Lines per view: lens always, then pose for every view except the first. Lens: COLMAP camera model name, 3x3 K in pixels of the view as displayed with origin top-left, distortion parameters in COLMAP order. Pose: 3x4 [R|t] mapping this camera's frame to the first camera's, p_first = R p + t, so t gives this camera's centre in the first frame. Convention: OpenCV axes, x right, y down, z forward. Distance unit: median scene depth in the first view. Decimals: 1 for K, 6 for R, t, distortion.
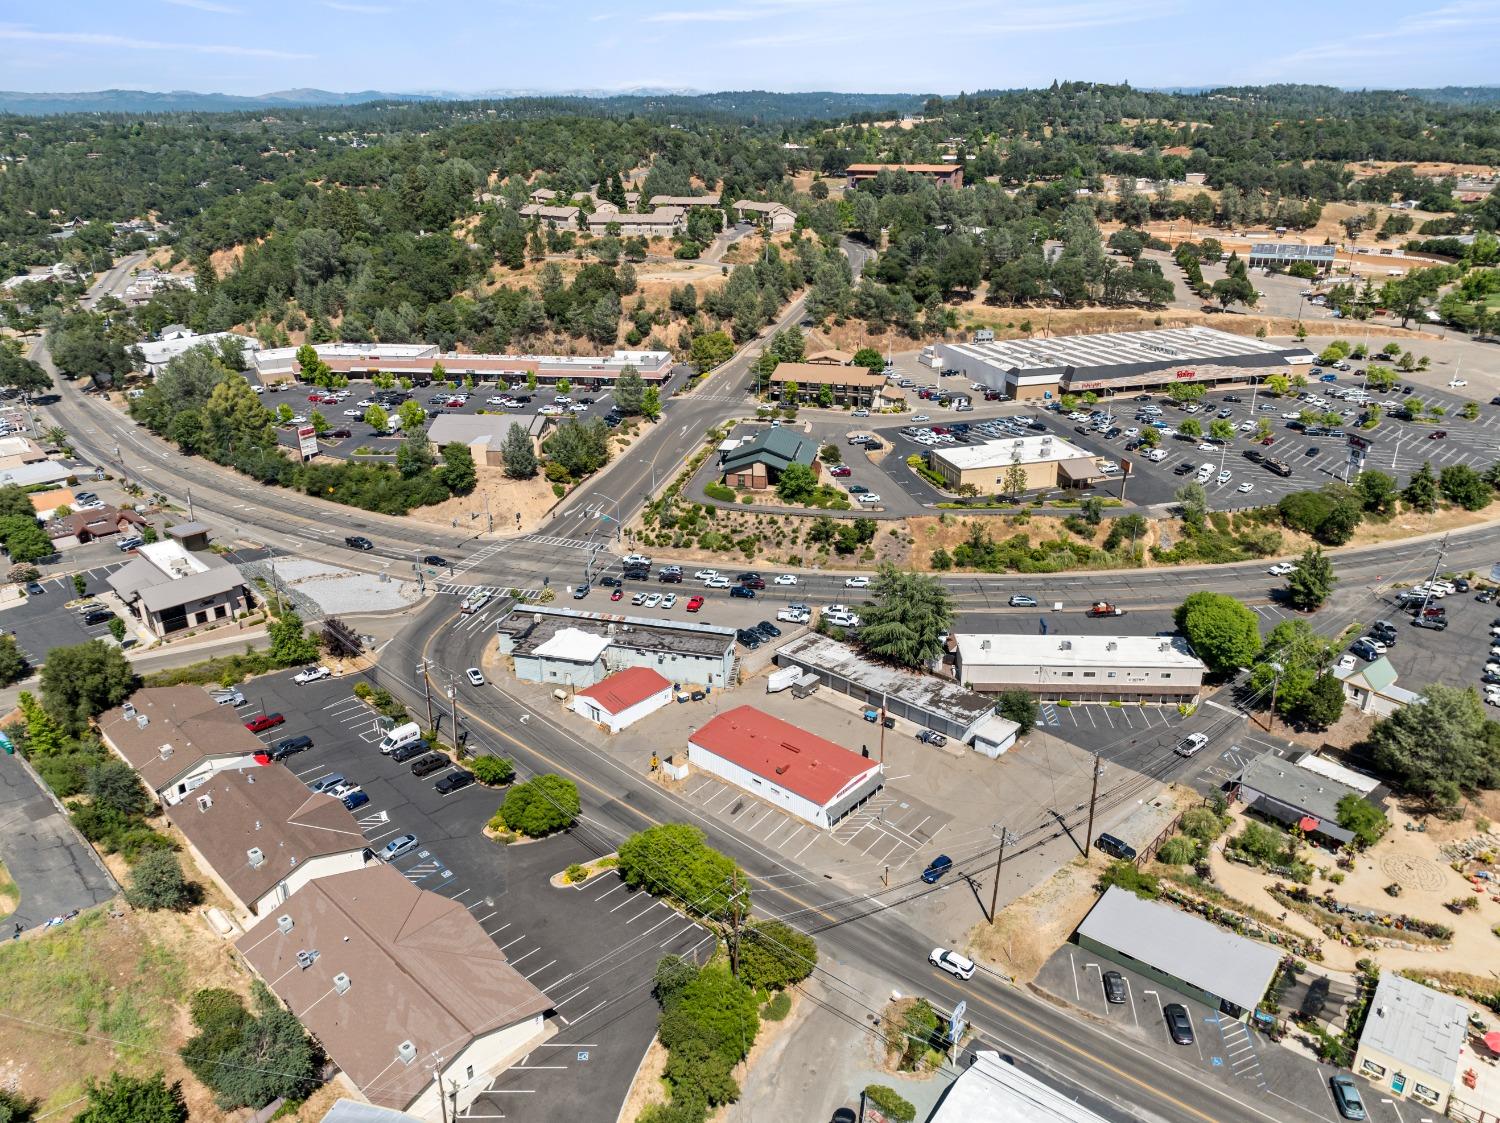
lens RADIAL K [[1050.2, 0, 750.4], [0, 1050.2, 563.0], [0, 0, 1]] dist [-0.008224, 0.001738]
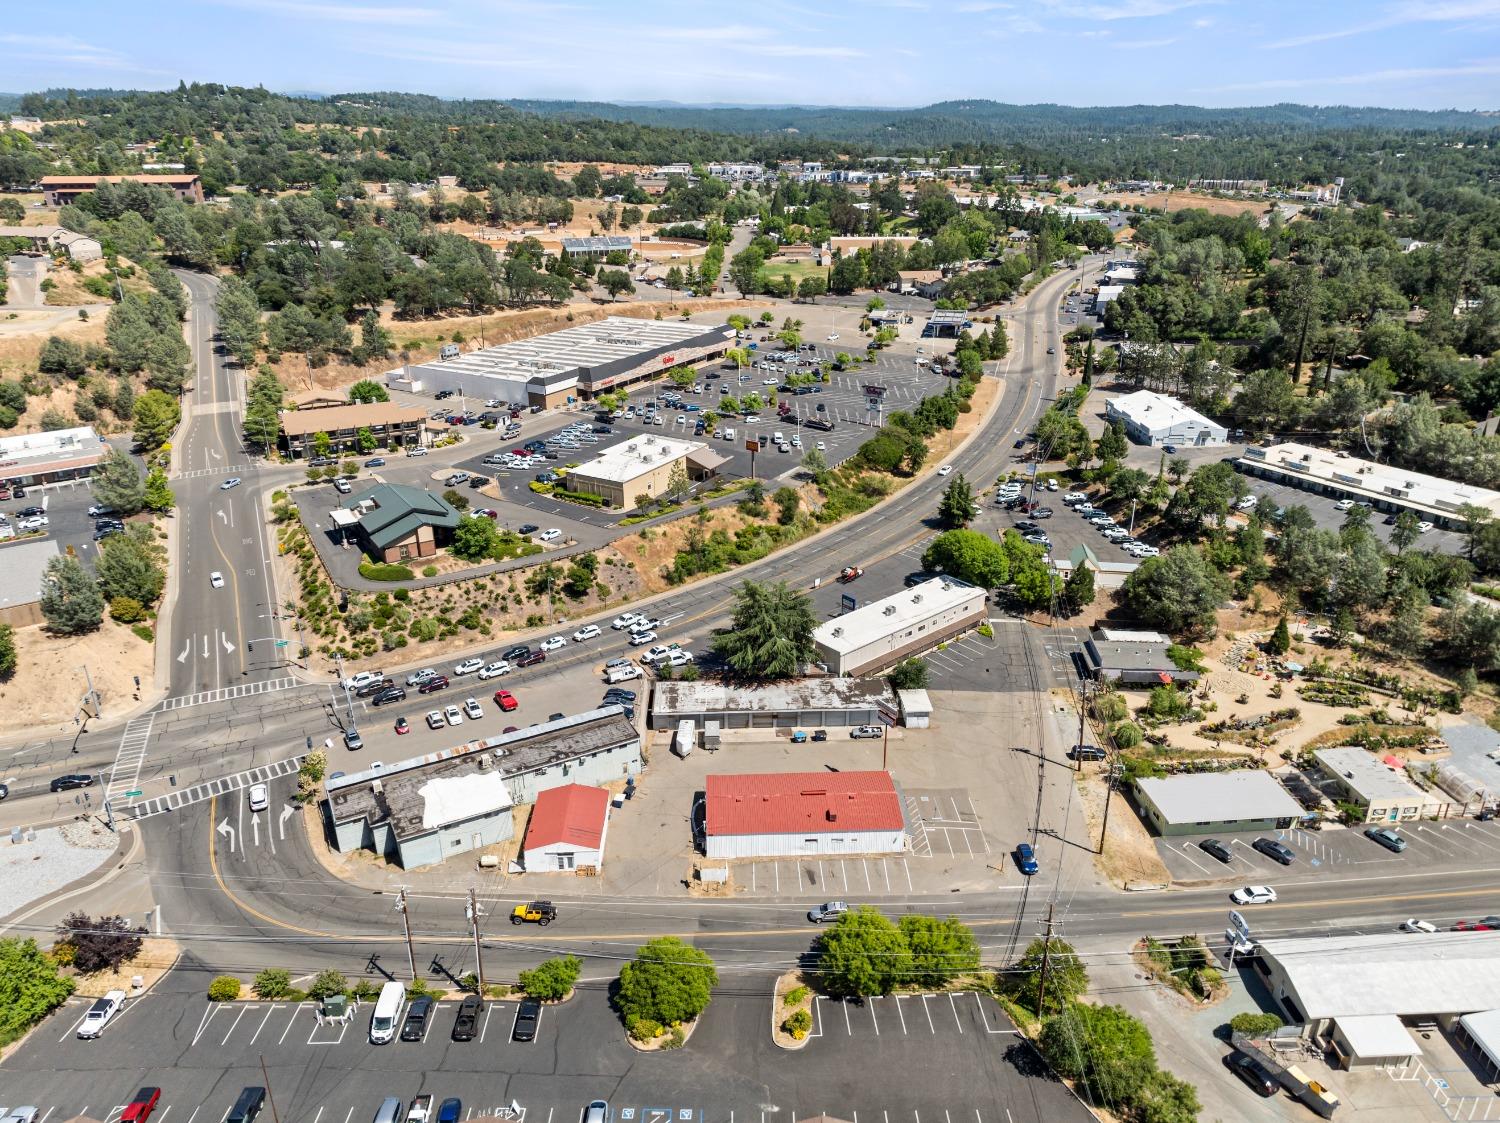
lens RADIAL K [[1050.2, 0, 750.2], [0, 1050.2, 559.8], [0, 0, 1]] dist [-0.008224, 0.001738]
pose [[0.721447, -0.257615, 0.642767, -0.278497], [0.262461, 0.960694, 0.090450, -0.061375], [-0.640804, 0.103446, 0.760703, 0.158210]]
